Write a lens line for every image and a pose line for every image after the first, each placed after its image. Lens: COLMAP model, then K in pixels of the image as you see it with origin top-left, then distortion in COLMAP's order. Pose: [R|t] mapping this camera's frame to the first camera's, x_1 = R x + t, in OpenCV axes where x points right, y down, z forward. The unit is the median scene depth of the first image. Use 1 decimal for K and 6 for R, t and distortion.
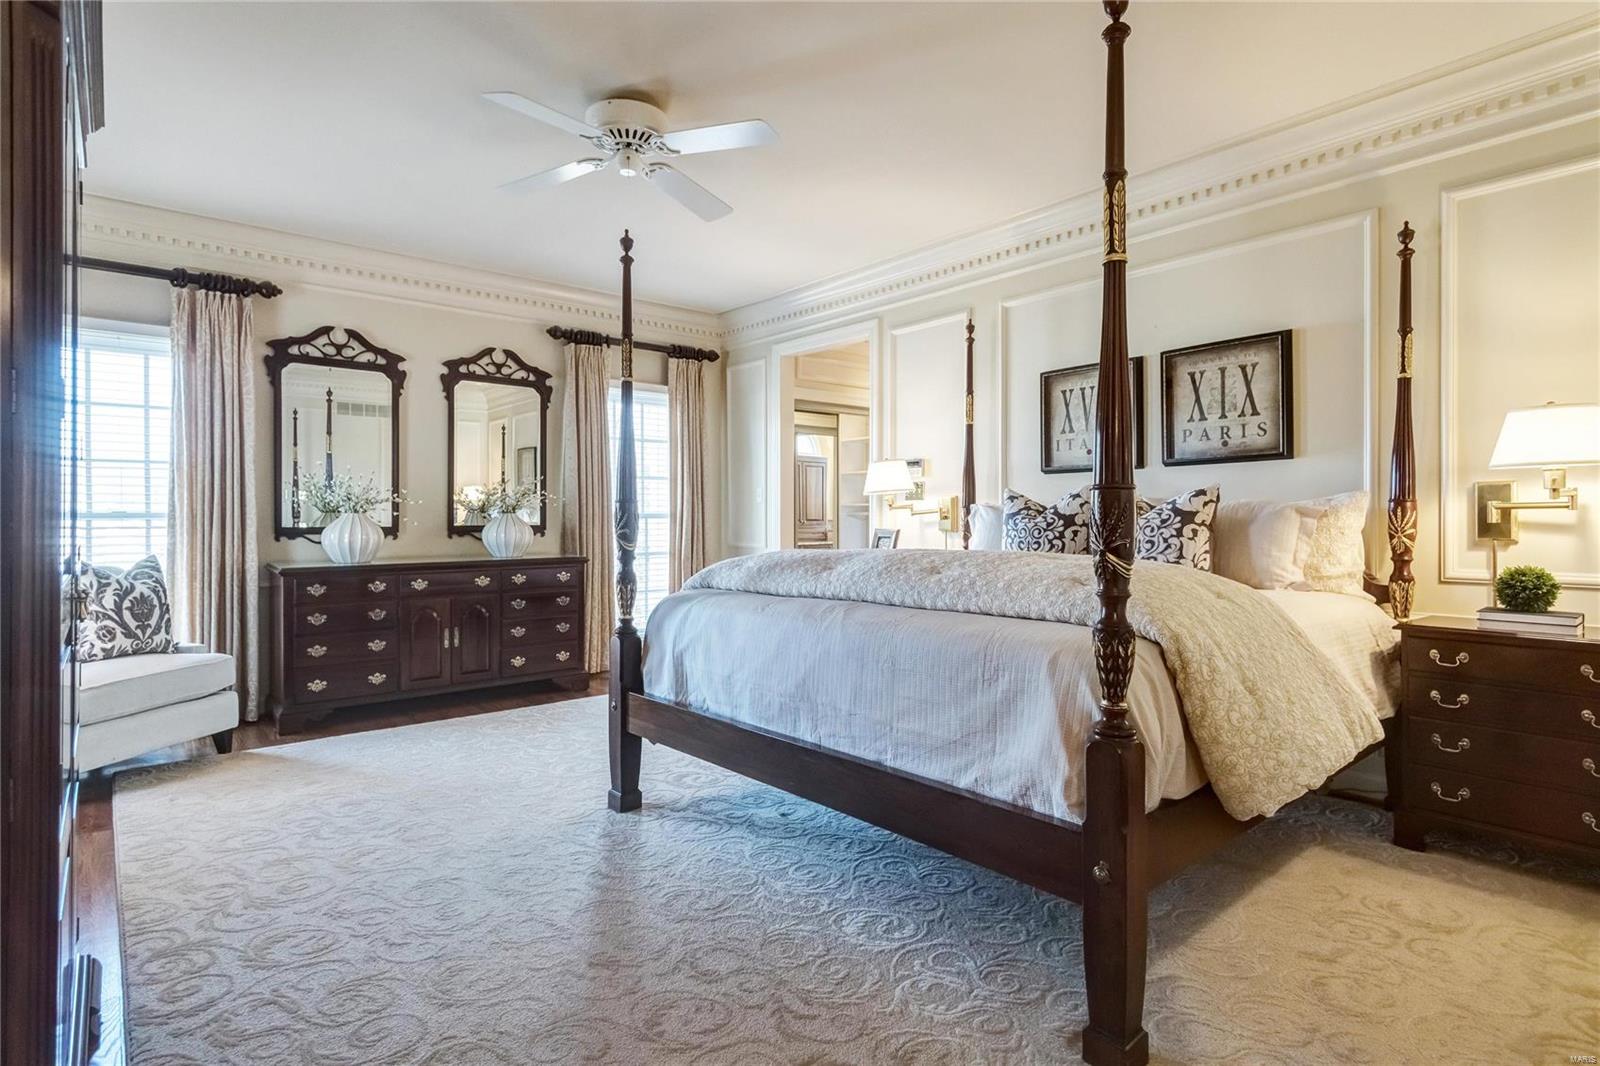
lens RADIAL K [[828.7, 0, 800.6], [0, 828.7, 529.4], [0, 0, 1]] dist [0.014780, -0.002464]
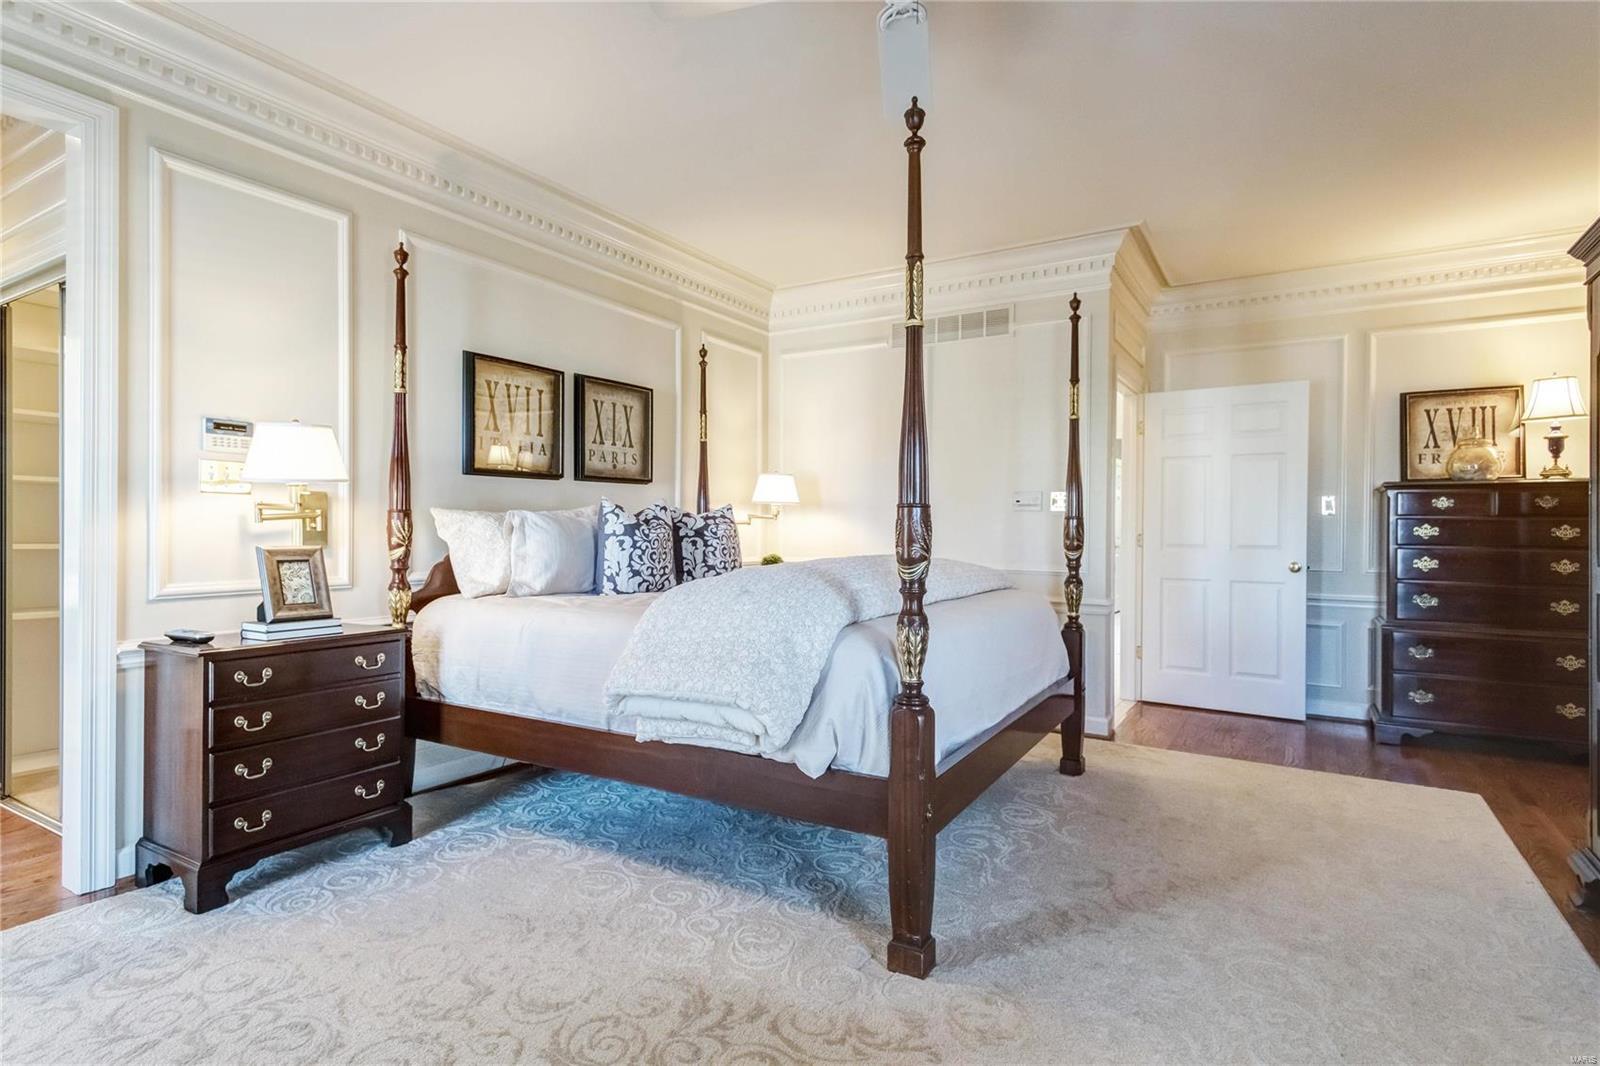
lens RADIAL K [[828.7, 0, 798.7], [0, 828.7, 527.8], [0, 0, 1]] dist [0.014780, -0.002464]
pose [[-0.317501, -0.001947, 0.948256, -0.712212], [0.000645, 0.999997, 0.002269, -0.016821], [-0.948258, 0.001332, -0.317499, 1.127428]]
